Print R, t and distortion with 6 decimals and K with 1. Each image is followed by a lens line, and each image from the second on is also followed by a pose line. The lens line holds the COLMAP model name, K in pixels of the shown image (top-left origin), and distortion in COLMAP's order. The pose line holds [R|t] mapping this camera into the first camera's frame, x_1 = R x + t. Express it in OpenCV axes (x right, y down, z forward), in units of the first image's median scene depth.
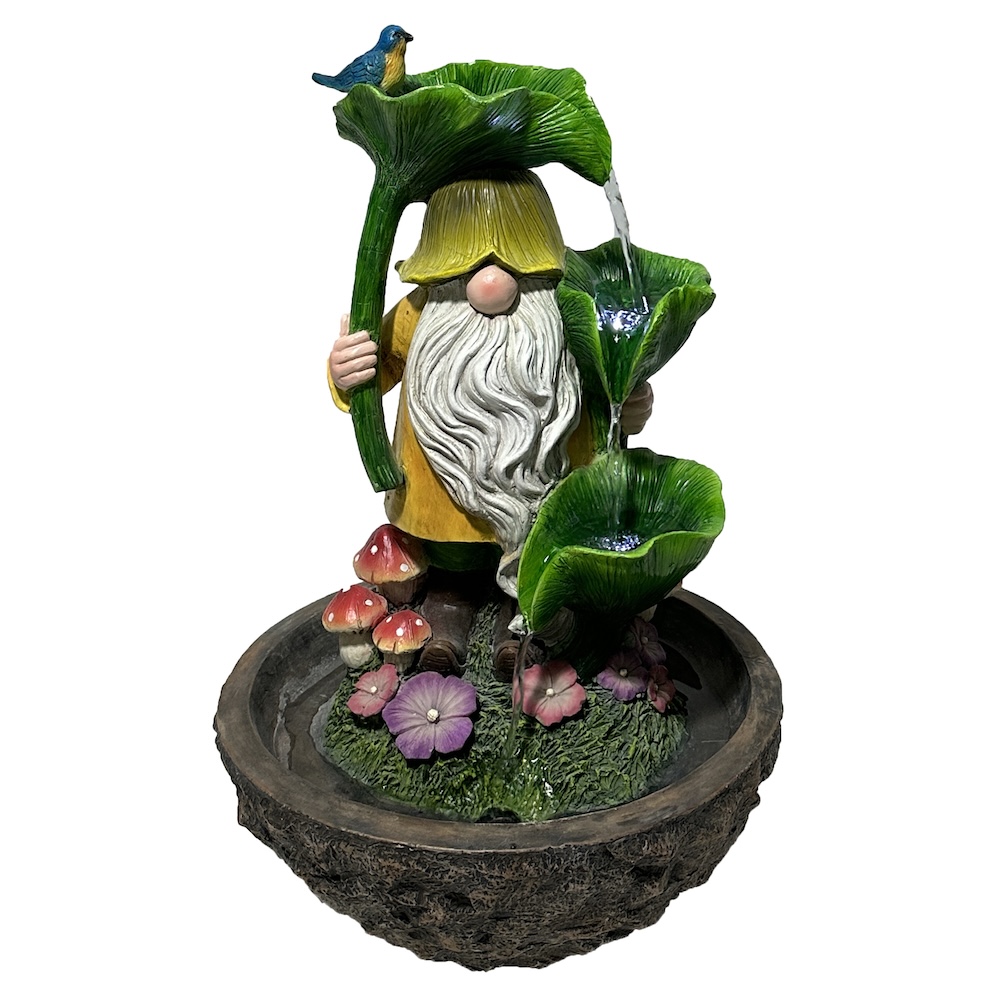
lens RADIAL K [[1647.0, 0, 476.7], [0, 1647.0, 318.6], [0, 0, 1]] dist [0.124632, -0.125468]
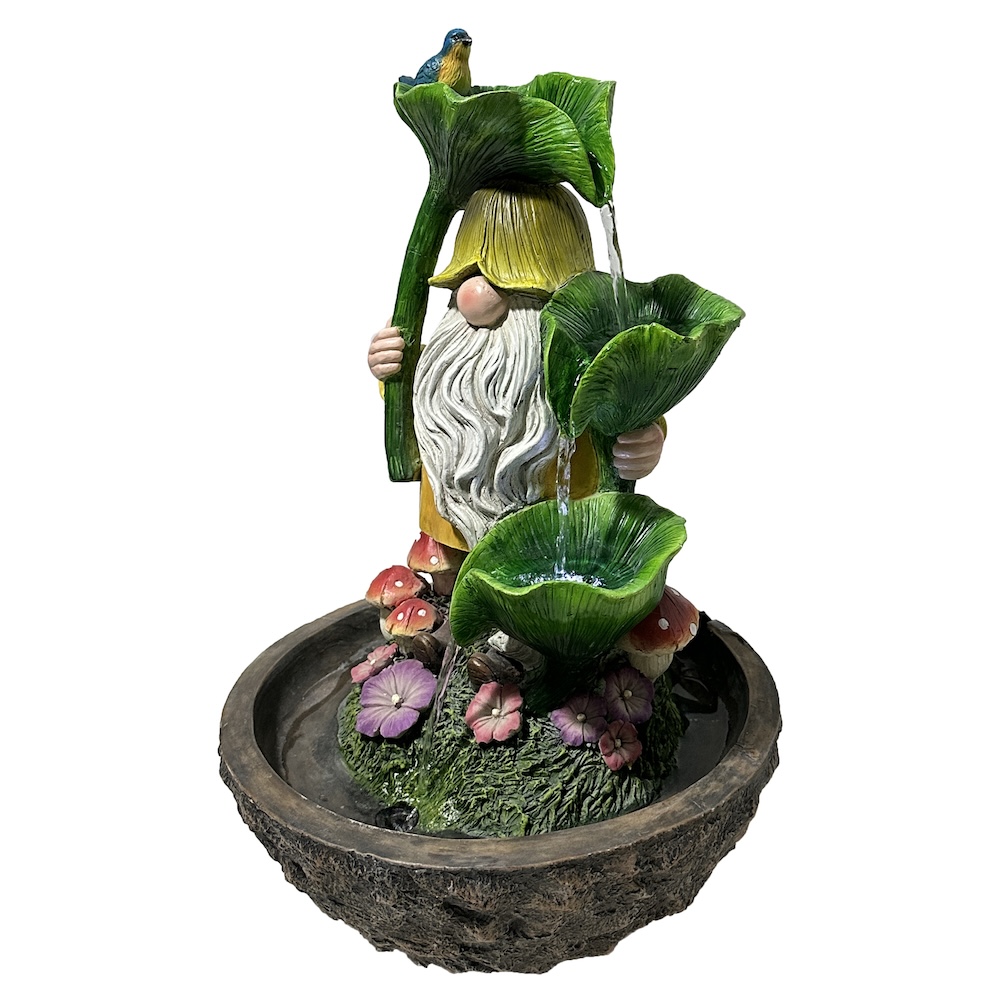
lens RADIAL K [[1315.2, 0, 501.1], [0, 1315.2, 418.9], [0, 0, 1]] dist [0.100179, -0.049048]
pose [[0.828506, 0.178311, -0.530832, 0.449113], [-0.153317, 0.983957, 0.091227, -0.021917], [0.538583, 0.005803, 0.842553, 0.339953]]
